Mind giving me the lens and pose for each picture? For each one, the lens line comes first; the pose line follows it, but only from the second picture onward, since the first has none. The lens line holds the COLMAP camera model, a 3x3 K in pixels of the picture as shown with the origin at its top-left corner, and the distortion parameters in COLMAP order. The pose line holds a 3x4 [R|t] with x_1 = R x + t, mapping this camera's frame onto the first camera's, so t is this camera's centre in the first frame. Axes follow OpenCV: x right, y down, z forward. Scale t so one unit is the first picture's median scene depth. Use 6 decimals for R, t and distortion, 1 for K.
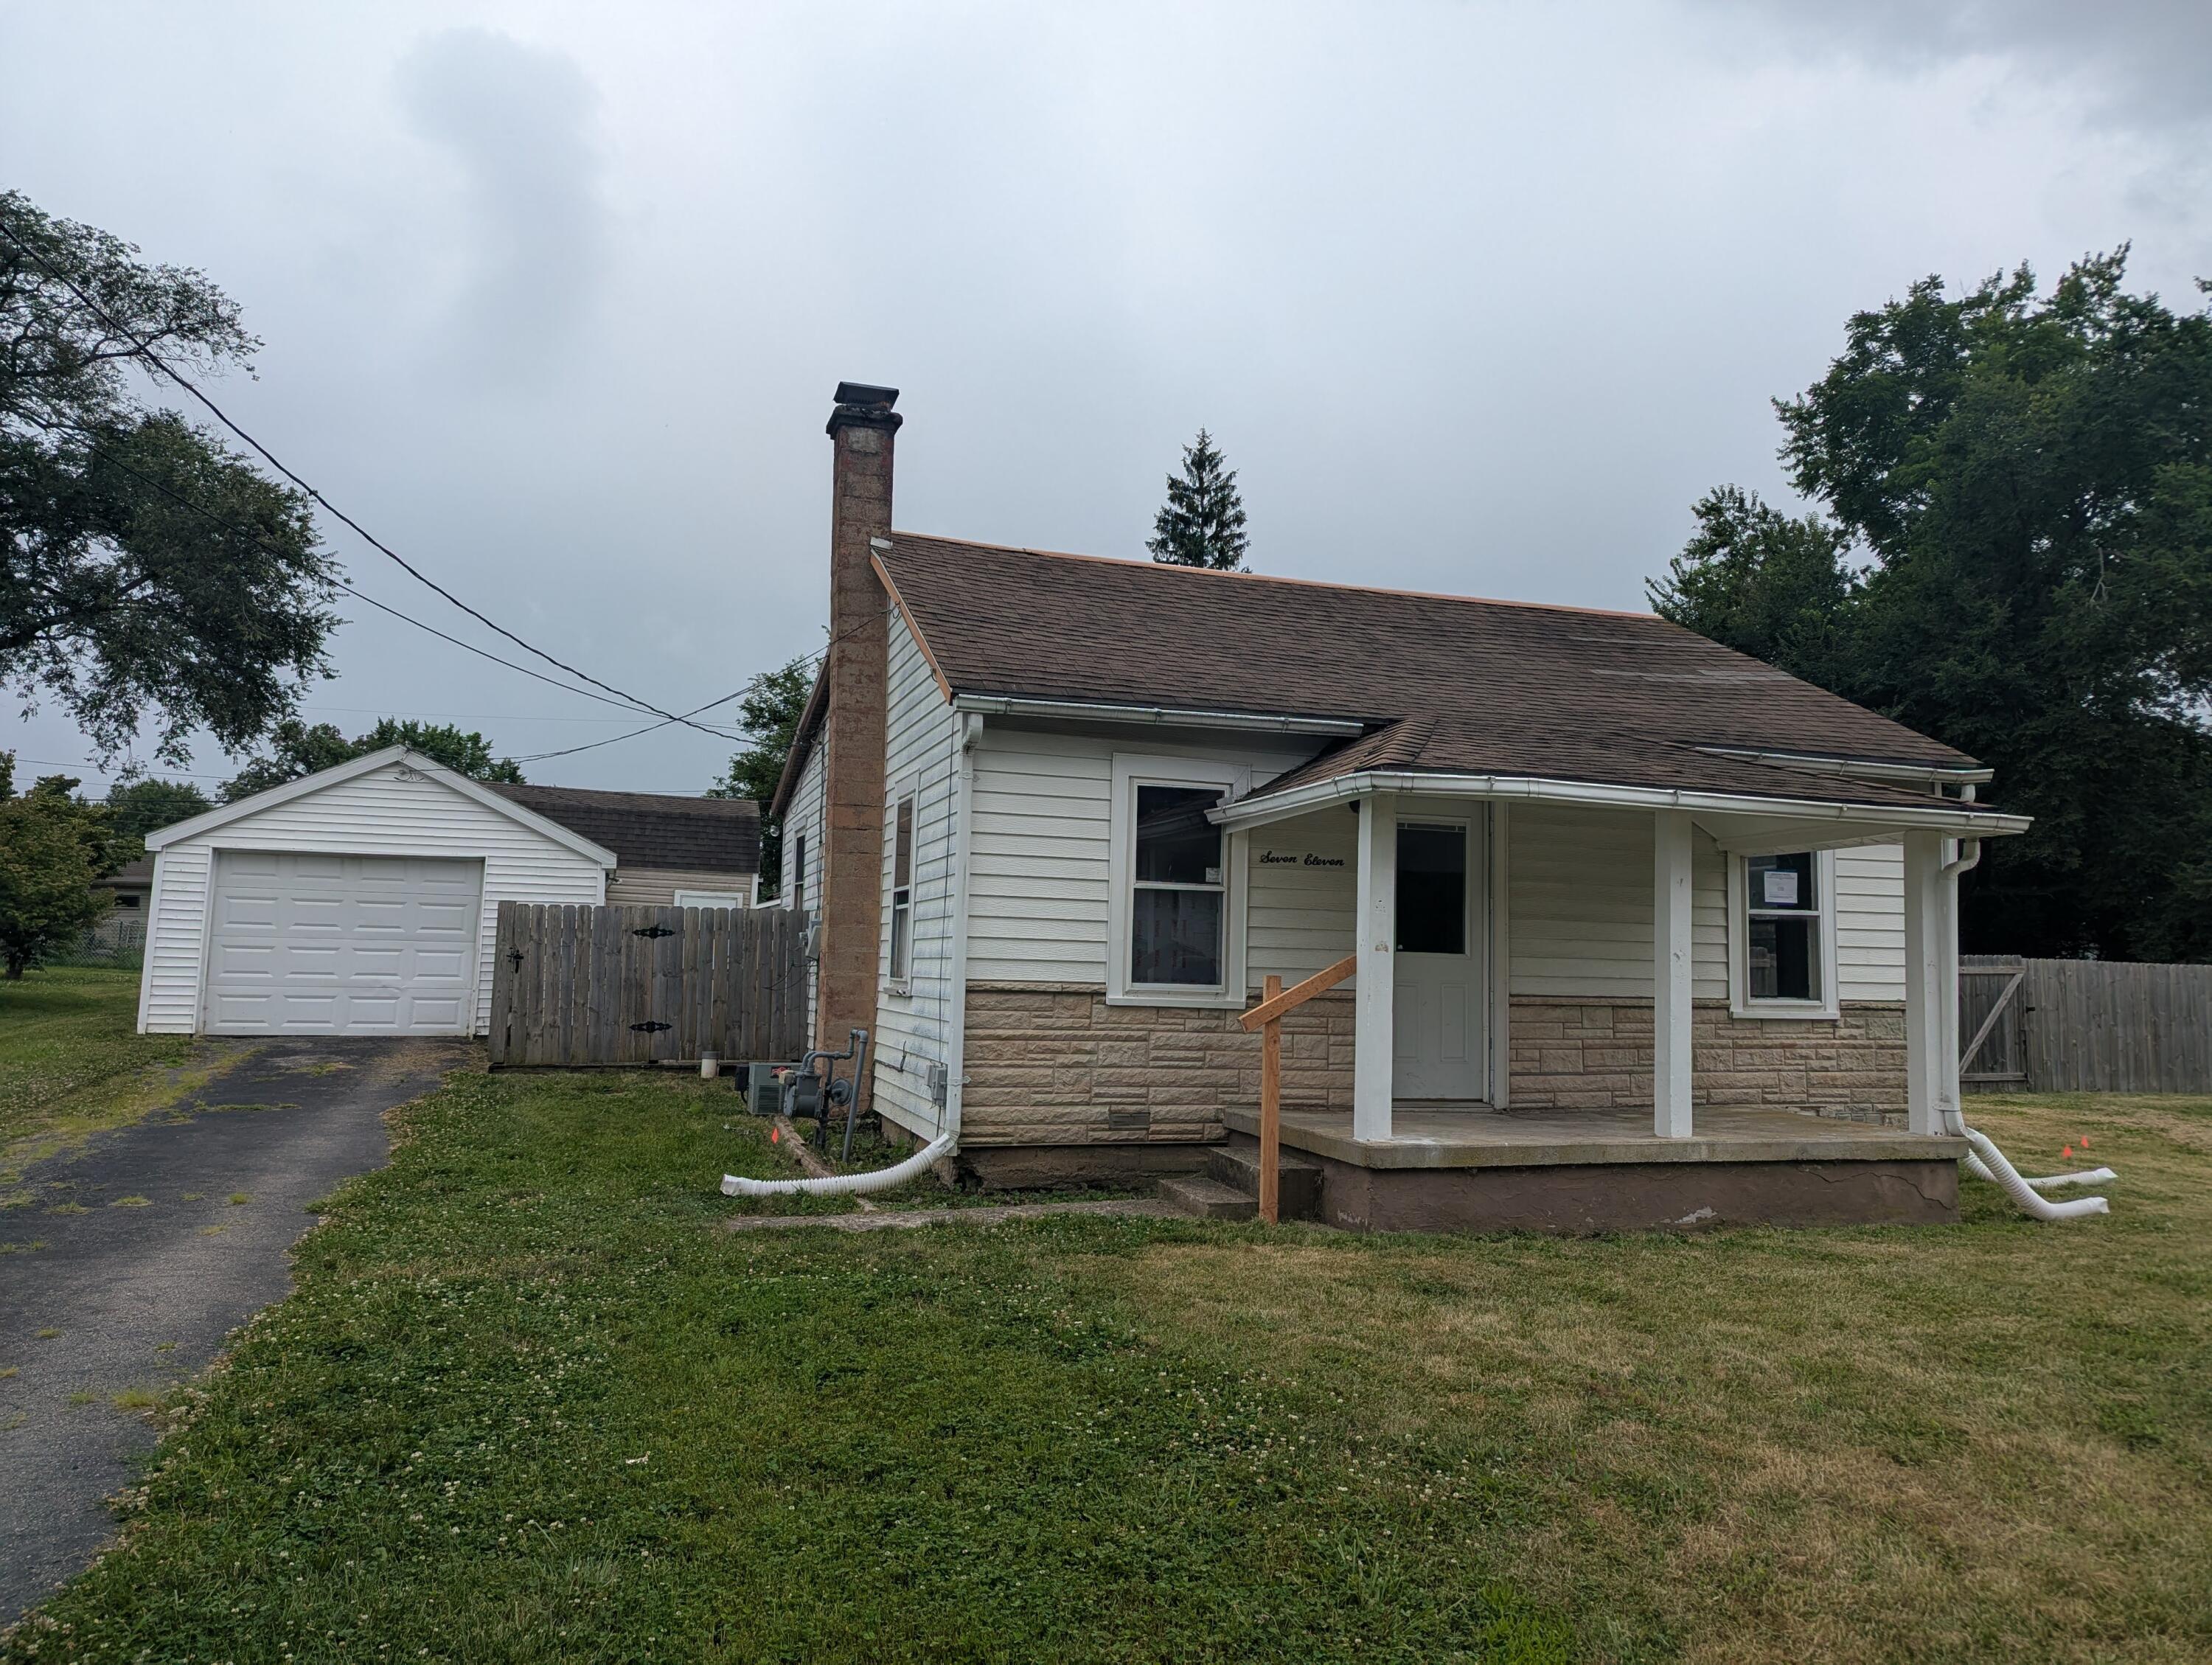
lens RADIAL K [[1516.6, 0, 1126.0], [0, 1516.6, 837.0], [0, 0, 1]] dist [0.060745, -0.037560]
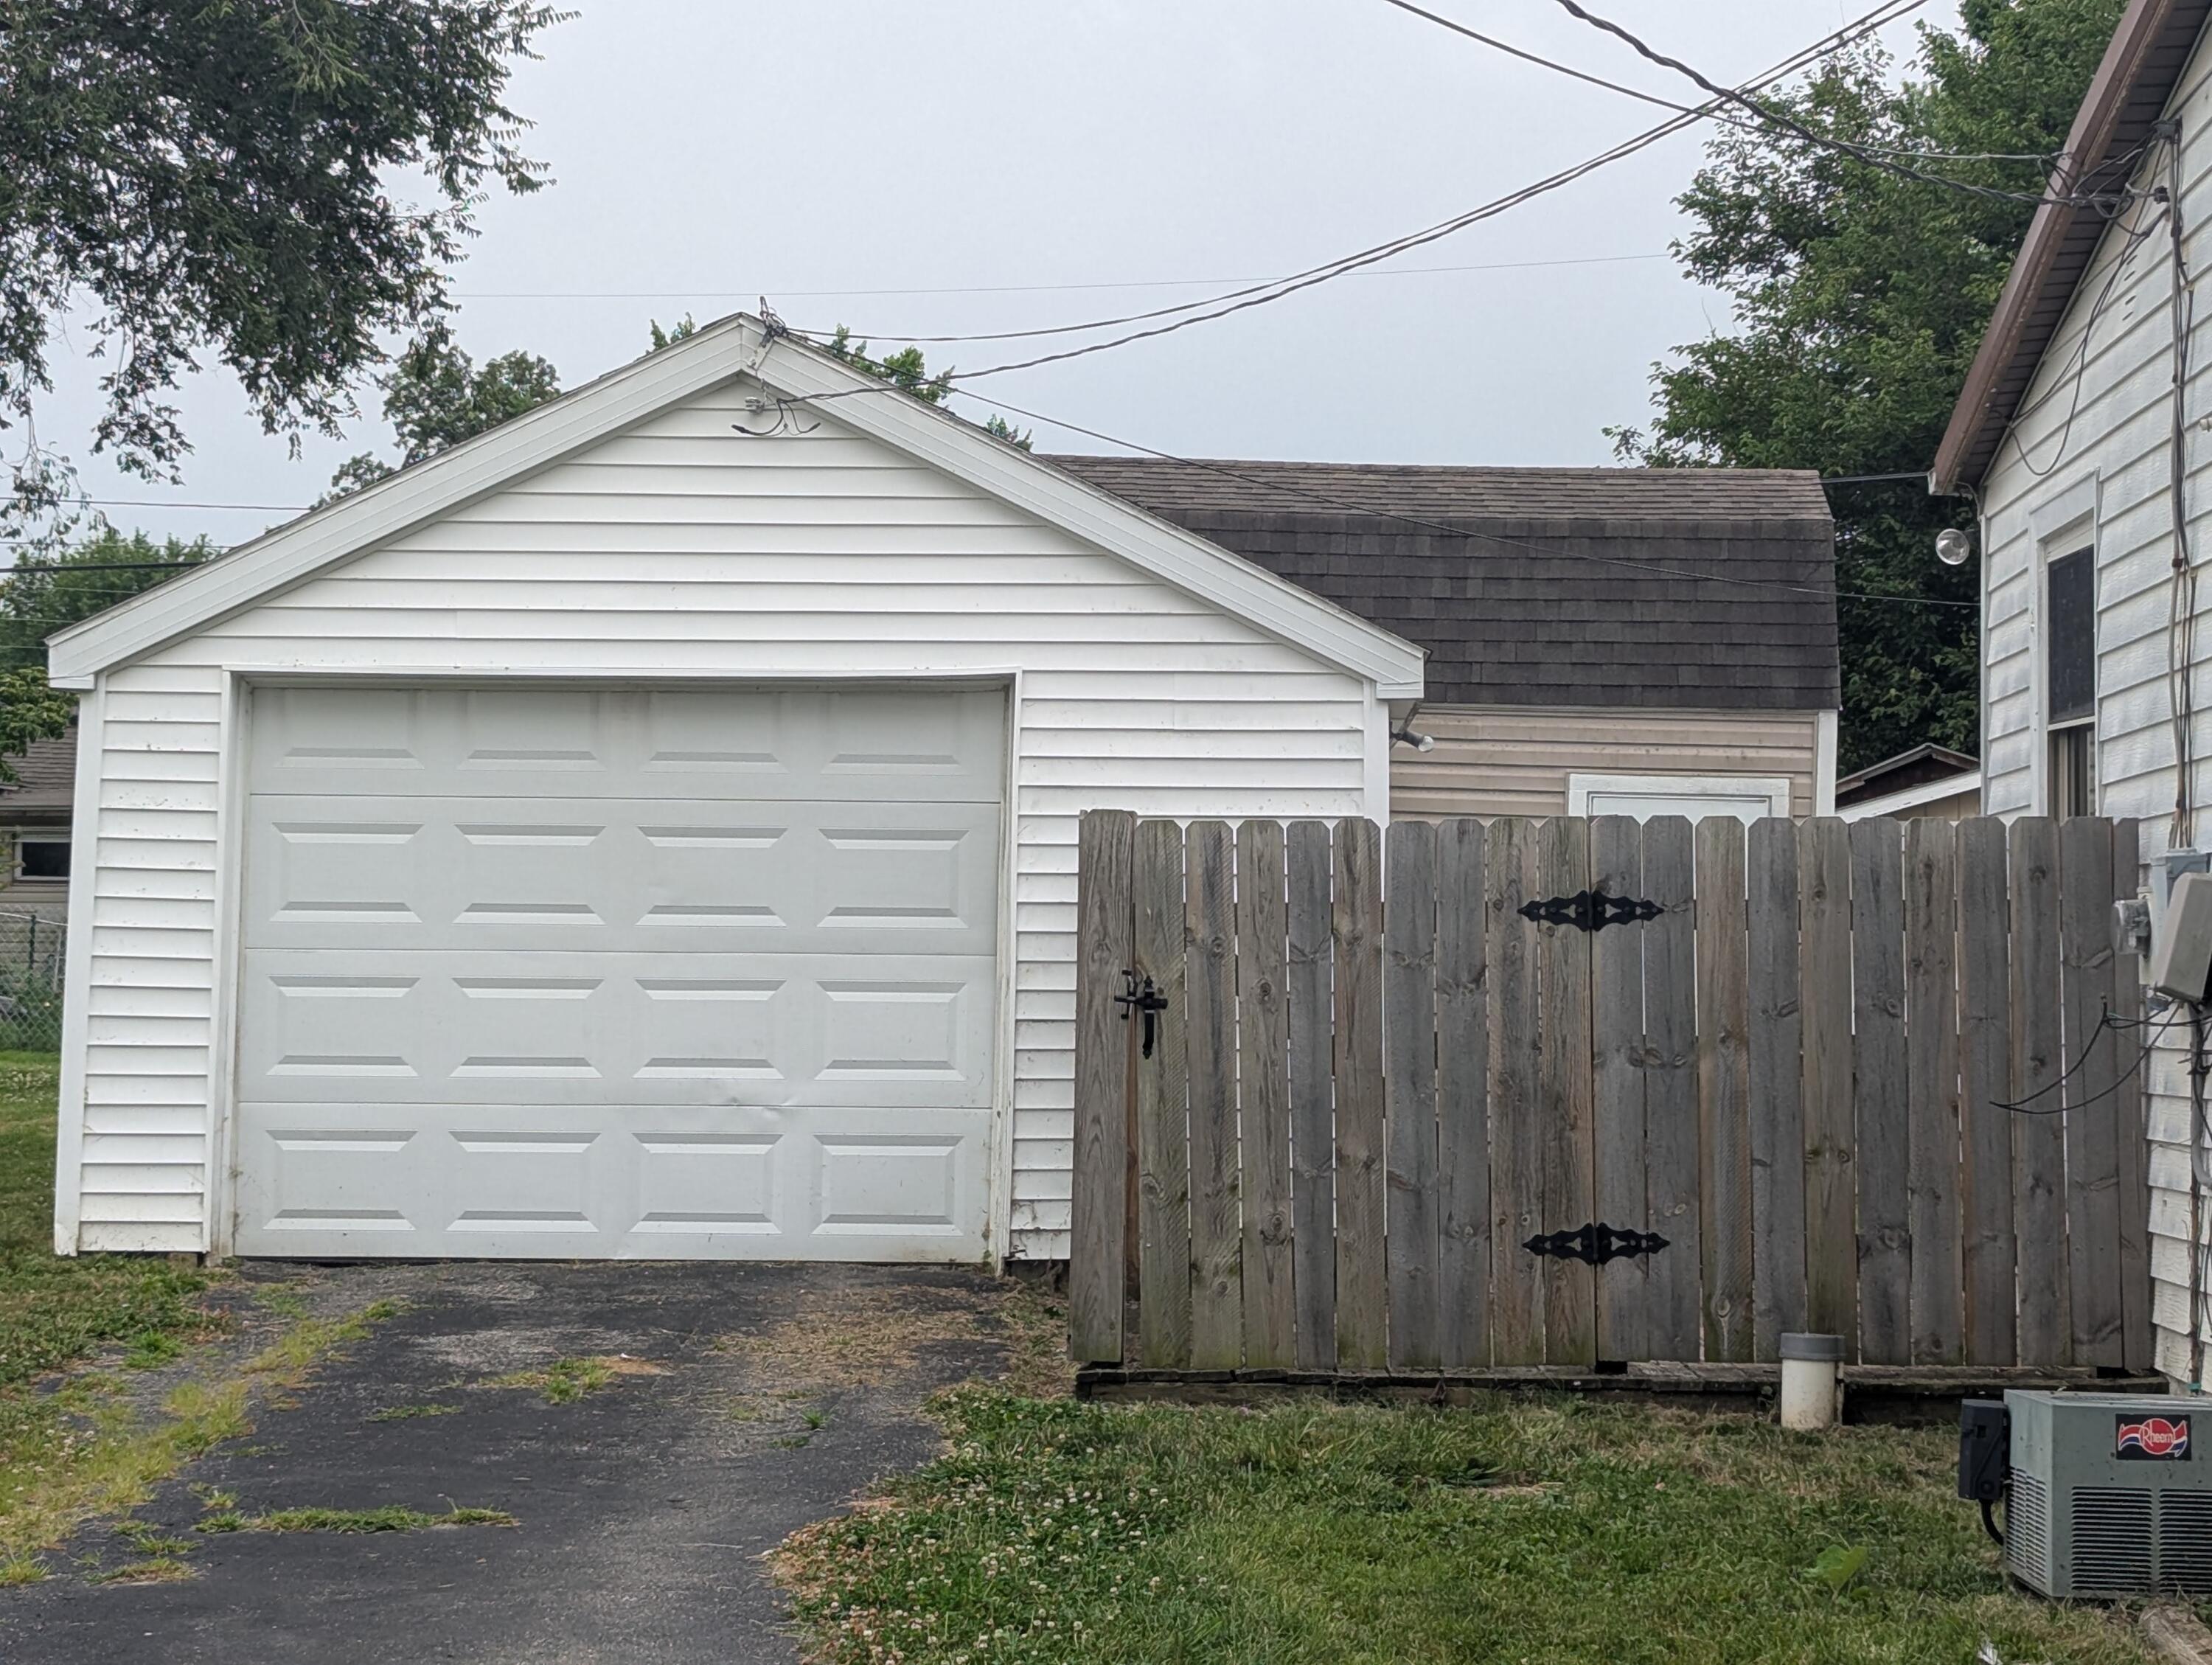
lens RADIAL K [[3130.8, 0, 1099.9], [0, 3130.8, 824.8], [0, 0, 1]] dist [0.081069, 0.000000]
pose [[0.956845, -0.031153, -0.288925, -0.225586], [0.039123, 0.998995, 0.021851, 0.030212], [0.287954, -0.032211, 0.957102, 0.413130]]
